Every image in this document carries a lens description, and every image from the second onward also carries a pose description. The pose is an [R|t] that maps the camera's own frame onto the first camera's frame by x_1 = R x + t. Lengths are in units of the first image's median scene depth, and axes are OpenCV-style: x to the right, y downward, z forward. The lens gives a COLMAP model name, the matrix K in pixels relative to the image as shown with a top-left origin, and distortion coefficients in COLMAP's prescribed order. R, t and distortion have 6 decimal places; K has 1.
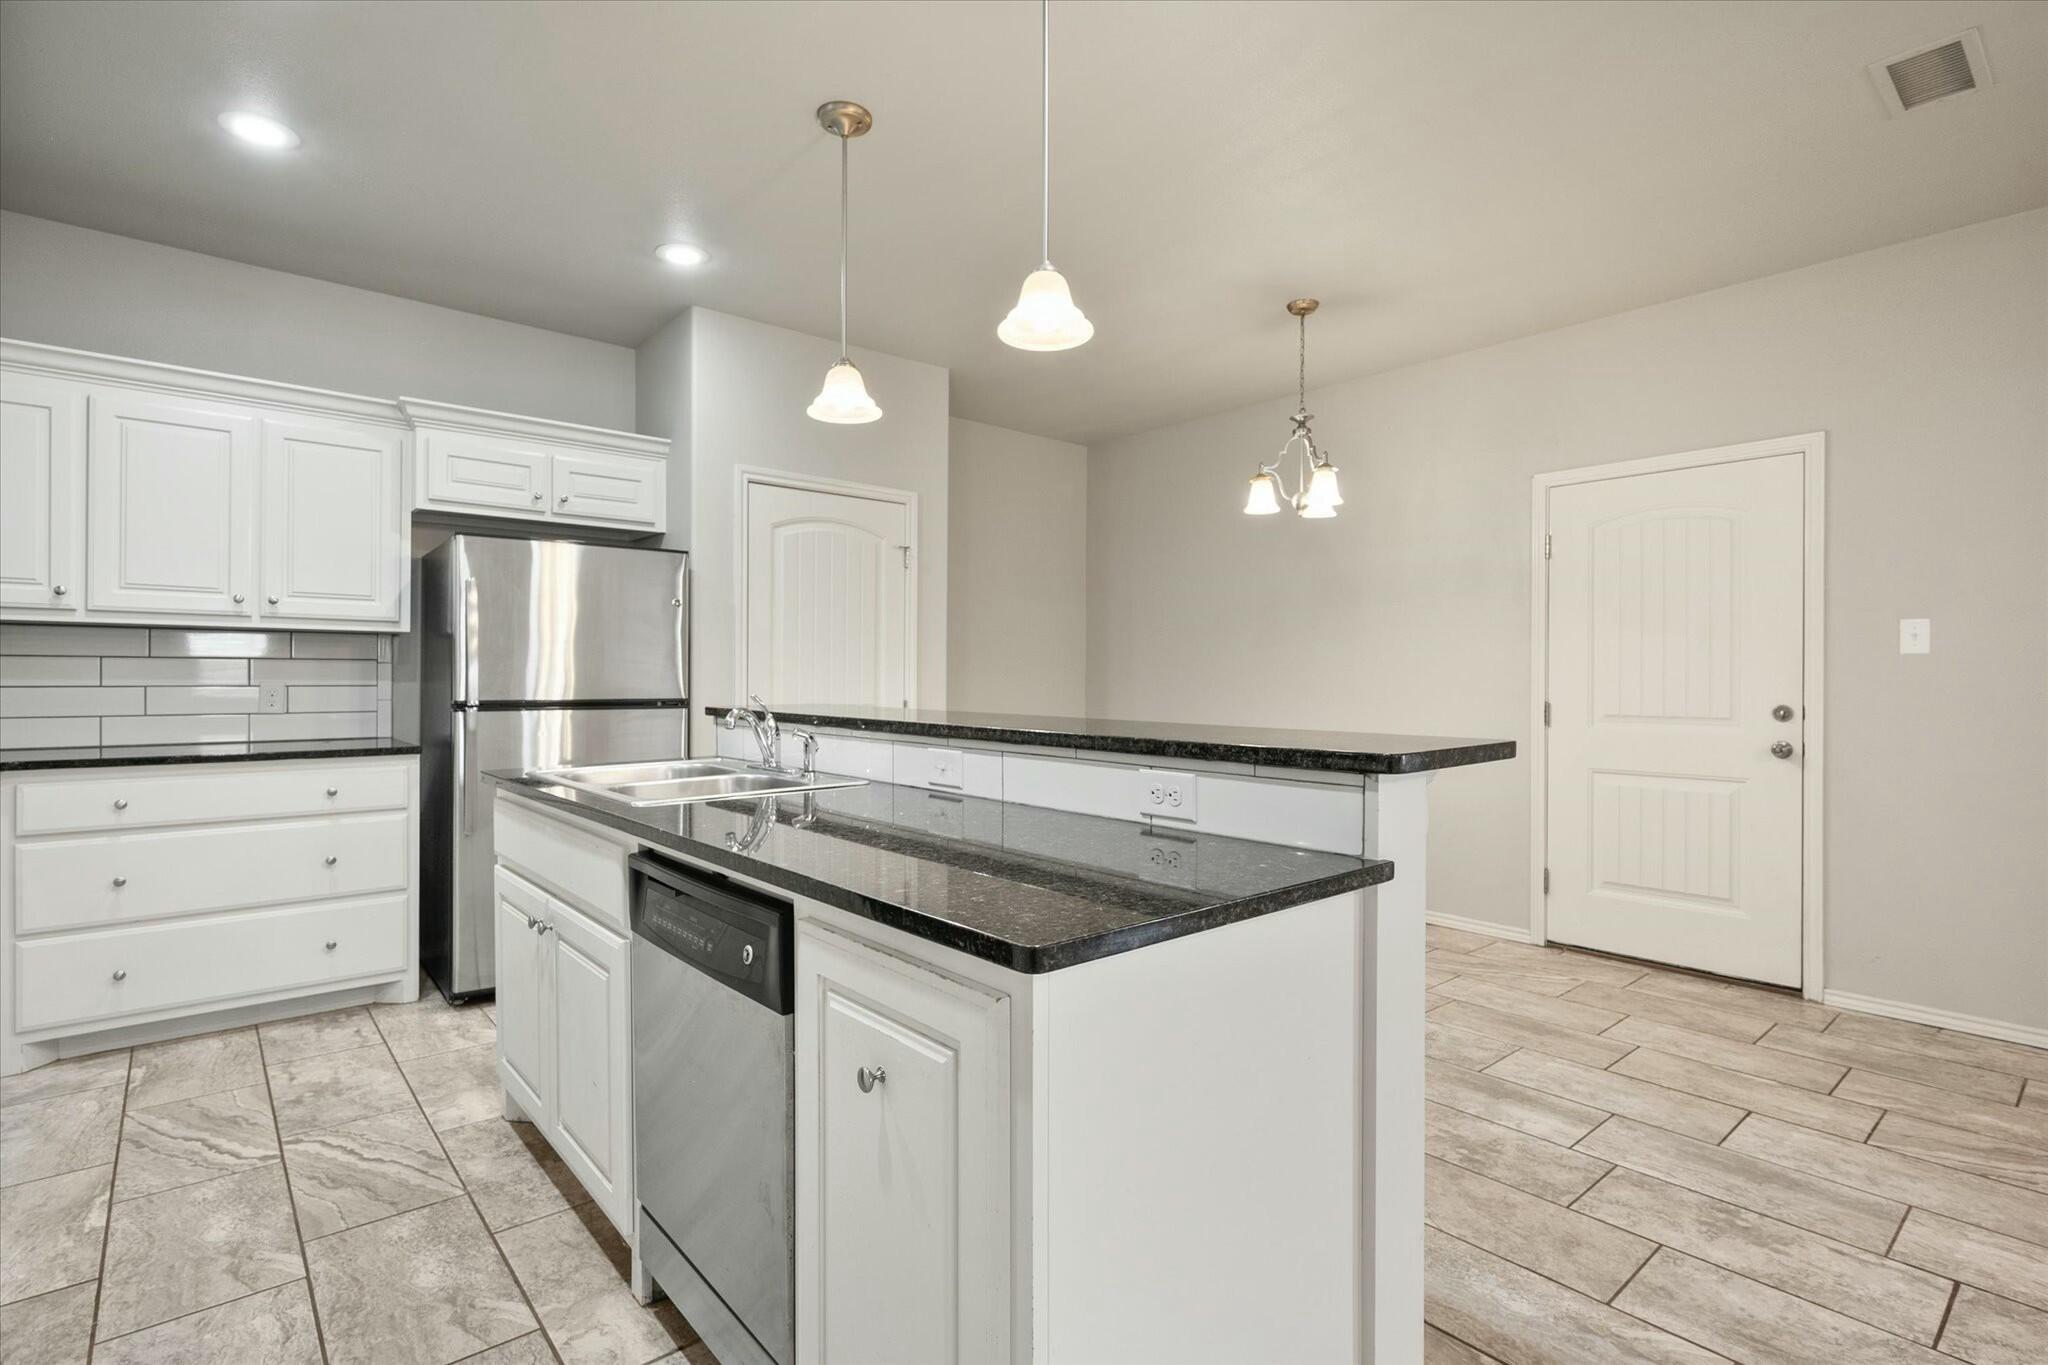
lens RADIAL K [[979.0, 0, 1024.0], [0, 979.0, 682.5], [0, 0, 1]] dist [-0.000718, -0.000228]
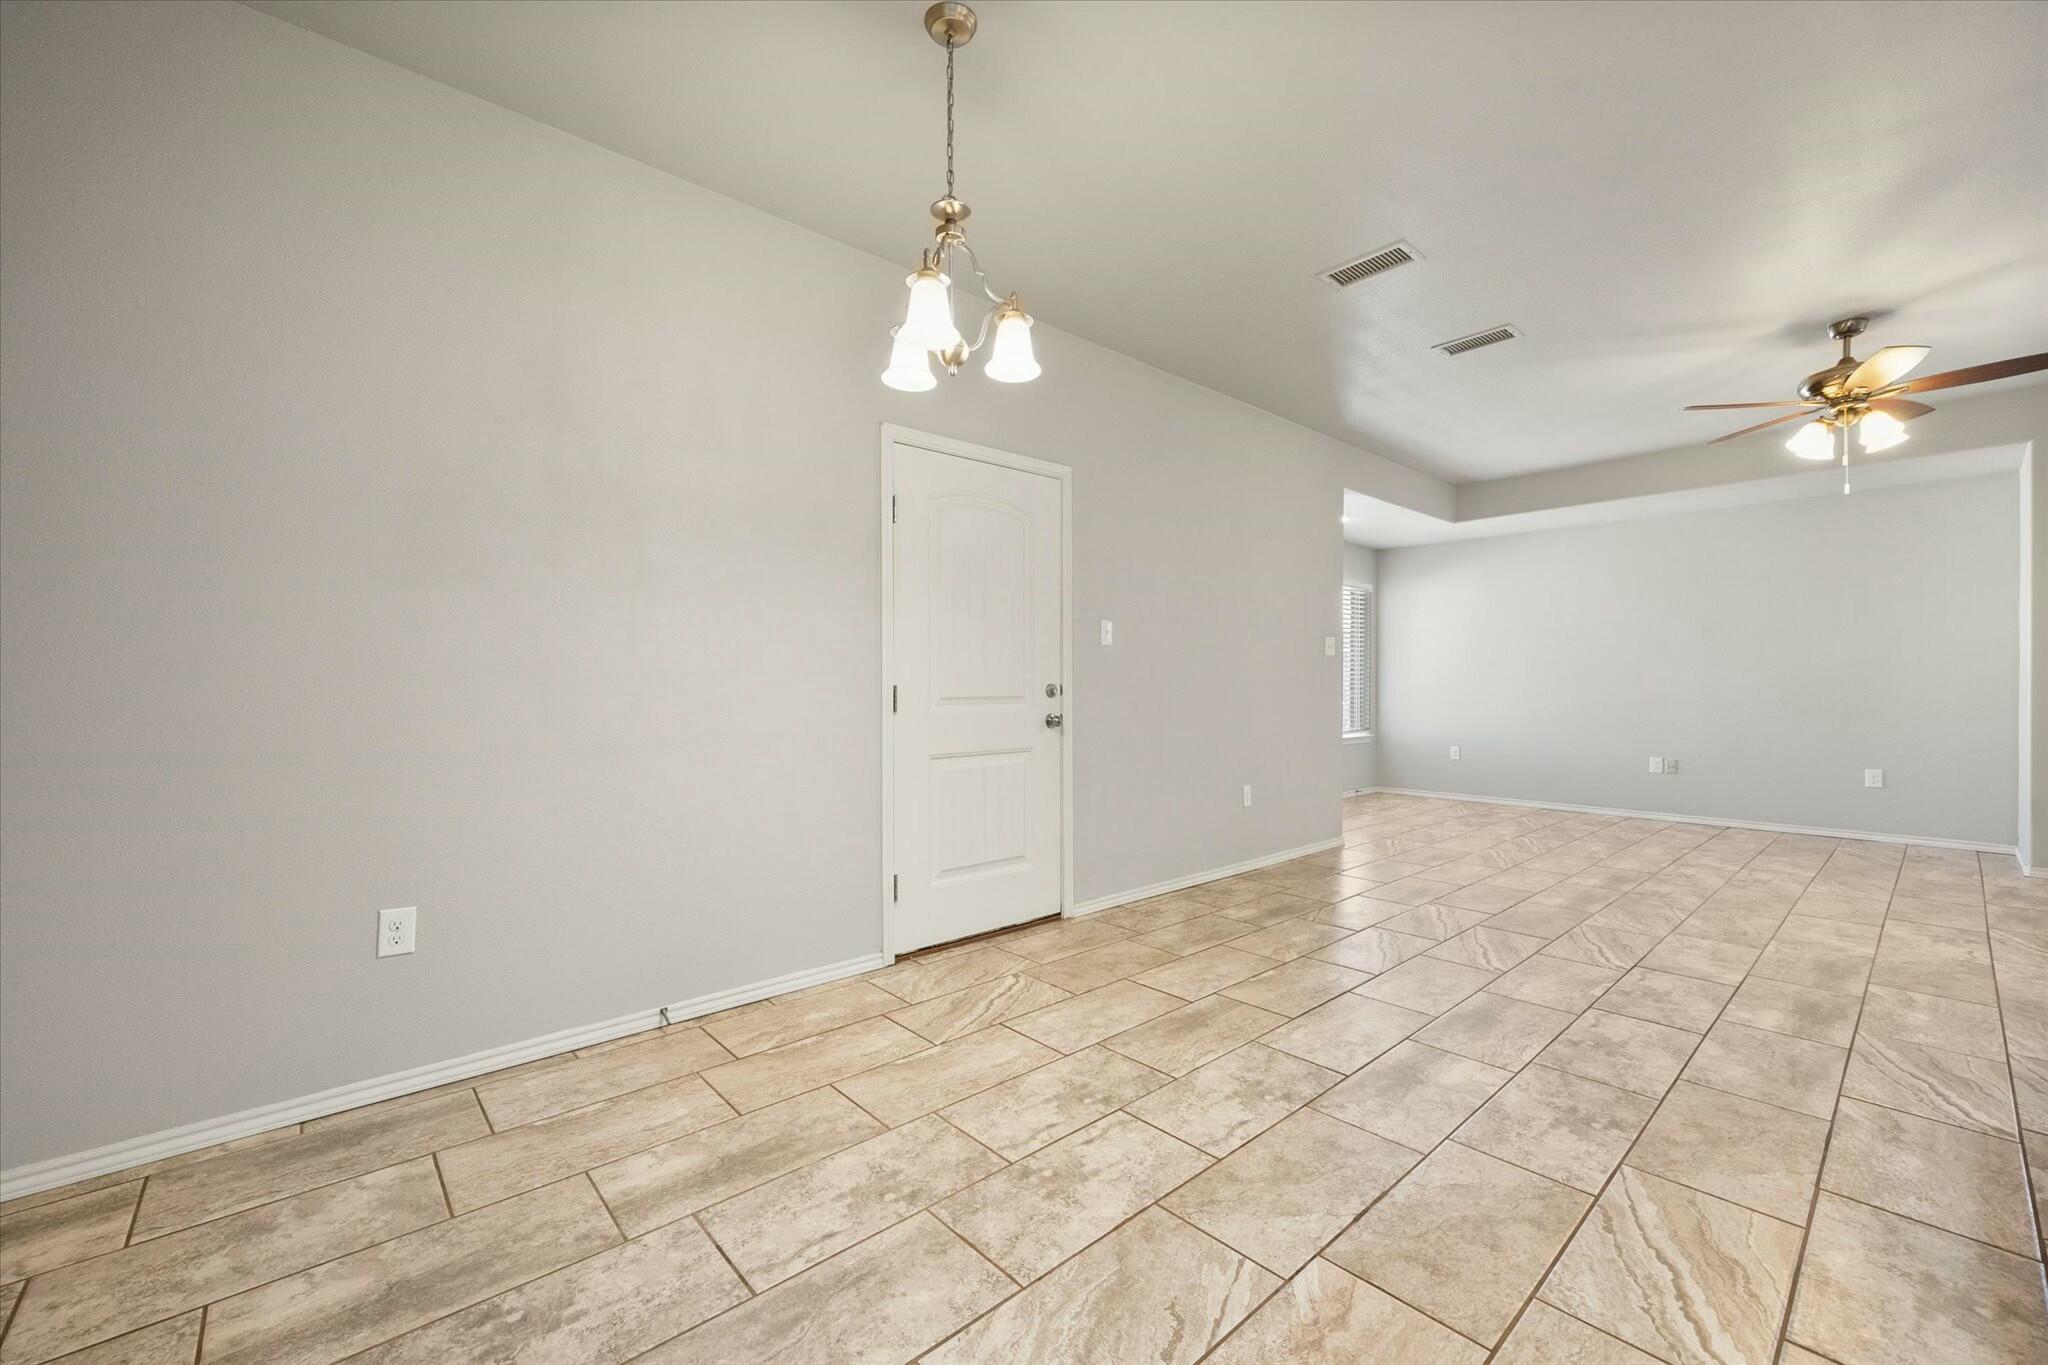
lens RADIAL K [[822.1, 0, 1022.9], [0, 822.1, 687.1], [0, 0, 1]] dist [-0.002194, 0.000451]
pose [[-0.018963, -0.009953, 0.999771, -0.286448], [0.004048, 0.999941, 0.010031, 0.020085], [-0.999812, 0.004238, -0.018922, 1.251328]]
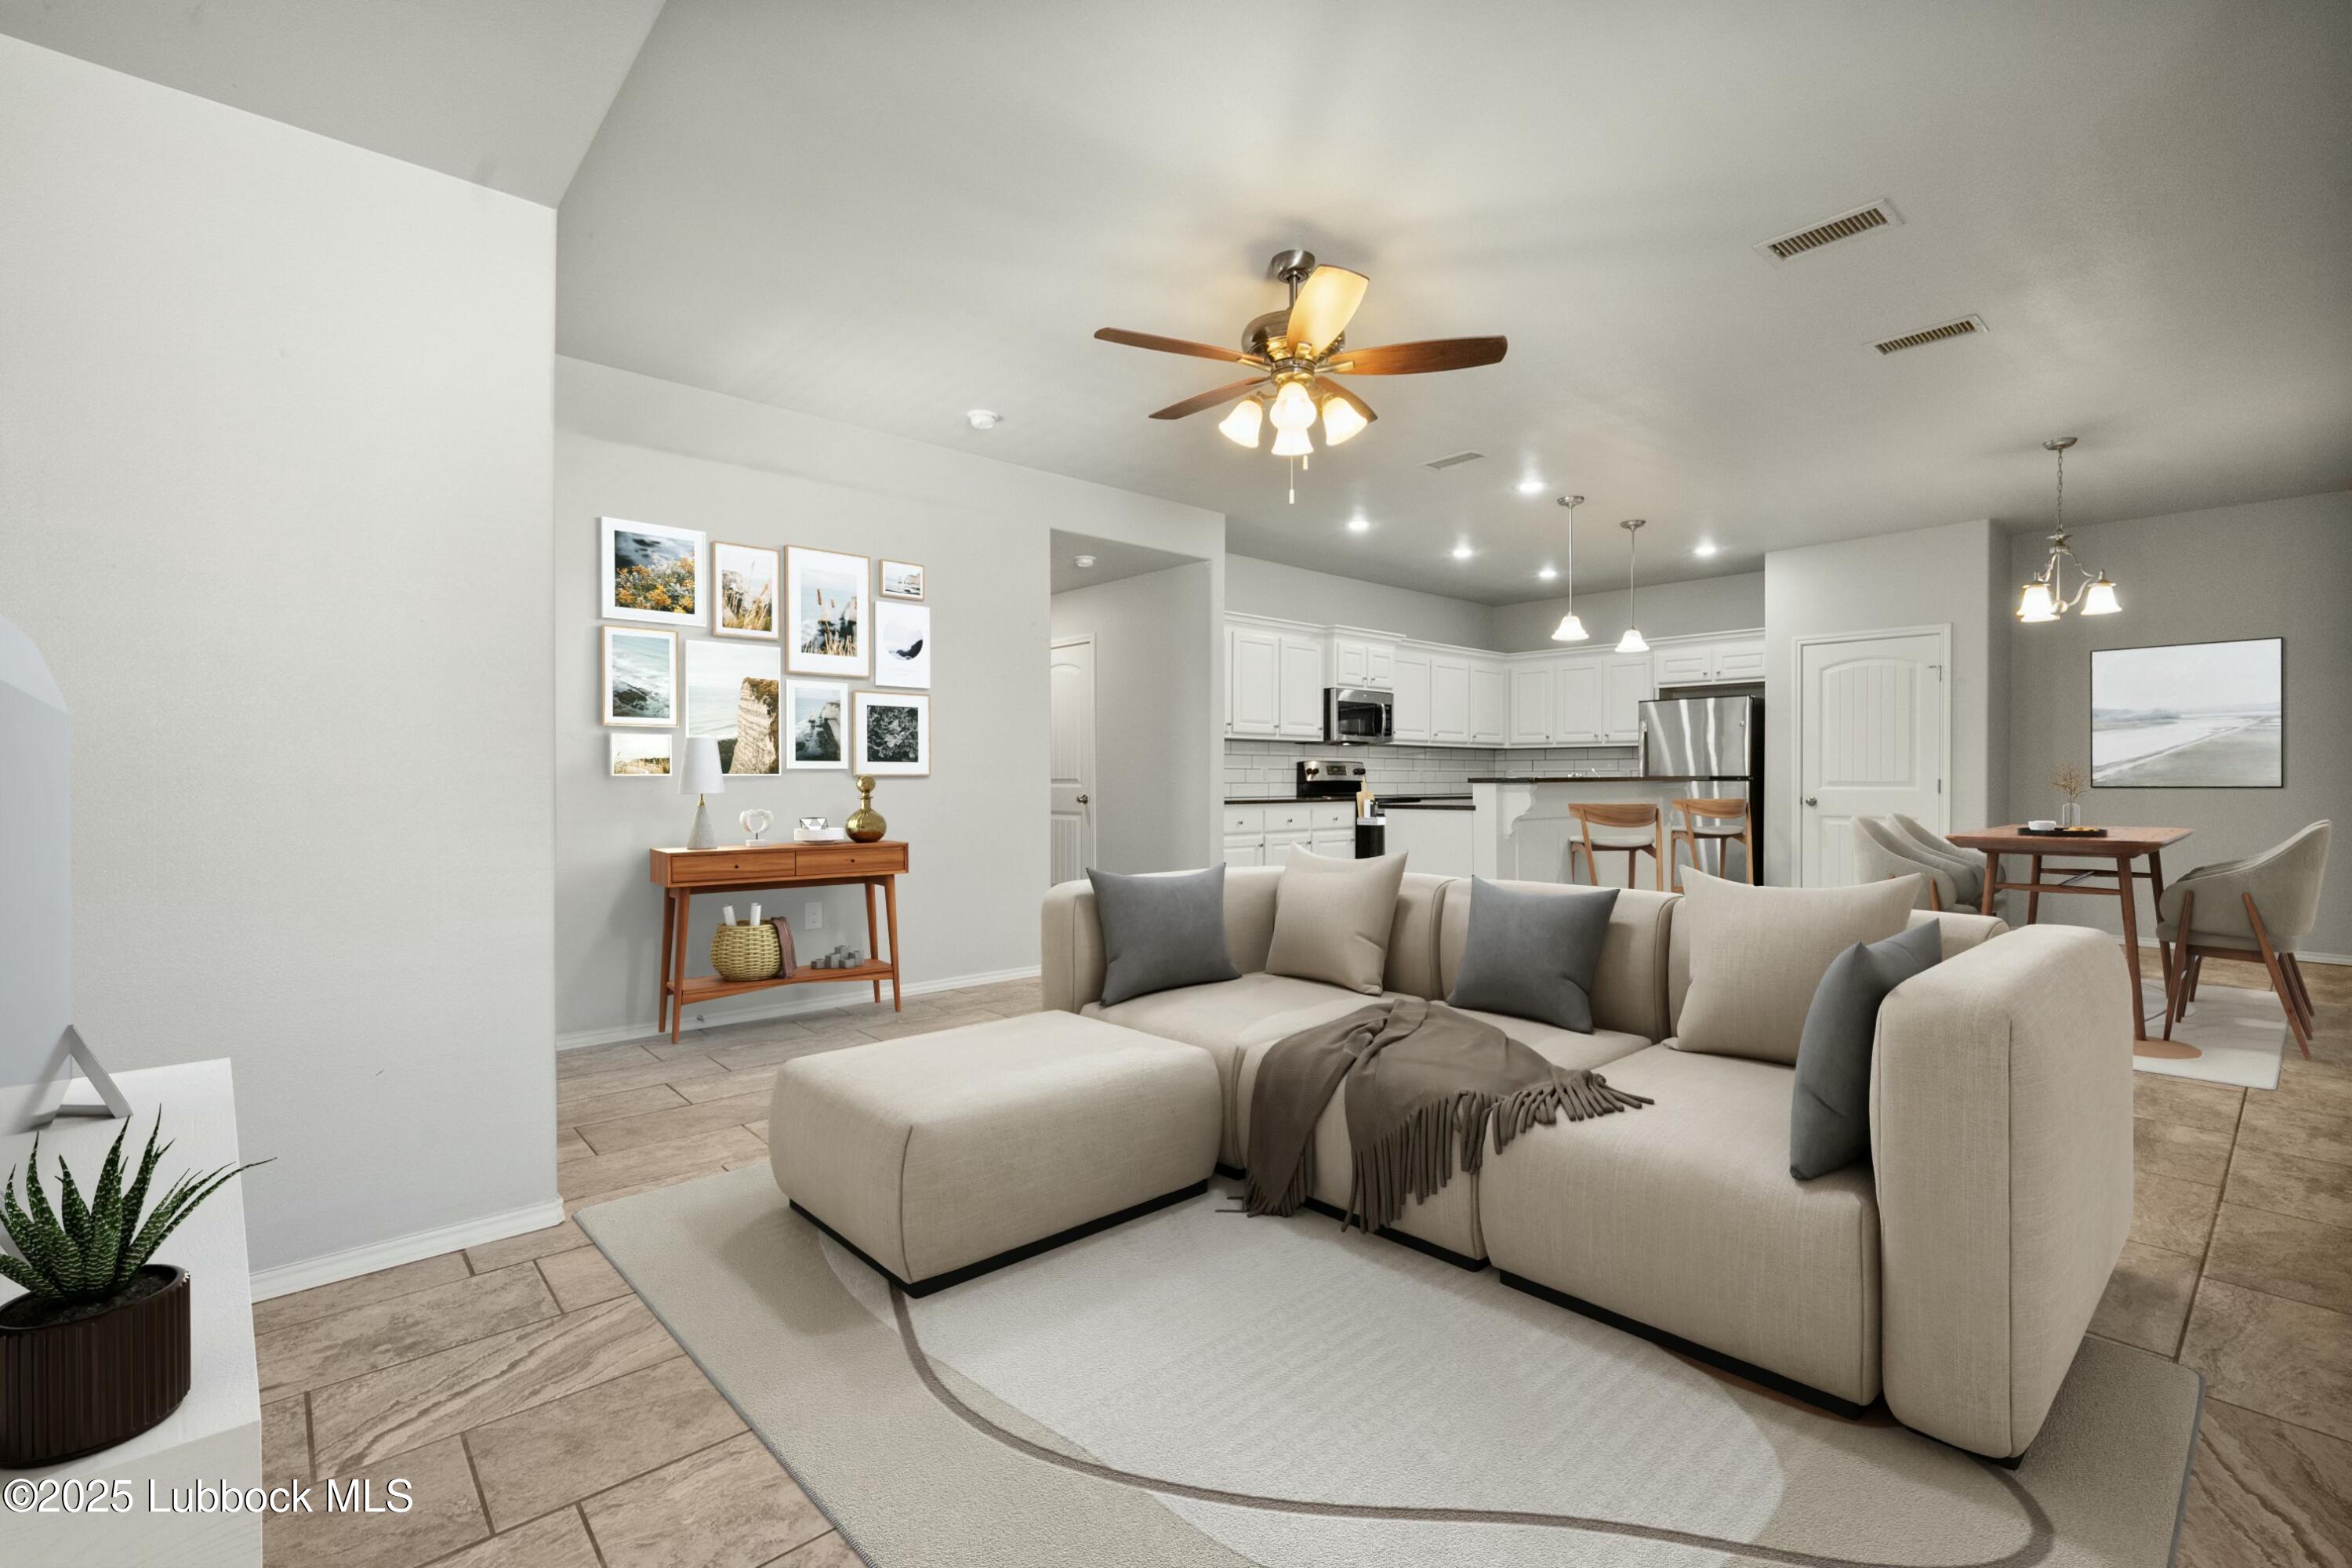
lens RADIAL K [[1030.3, 0, 1176.0], [0, 1030.3, 784.0], [0, 0, 1]] dist [-0.005028, -0.000205]
pose [[0.018070, 0.003004, -0.999832, 1.952284], [-0.004364, 0.999986, 0.002925, 0.038678], [0.999827, 0.004310, 0.018083, -0.119358]]
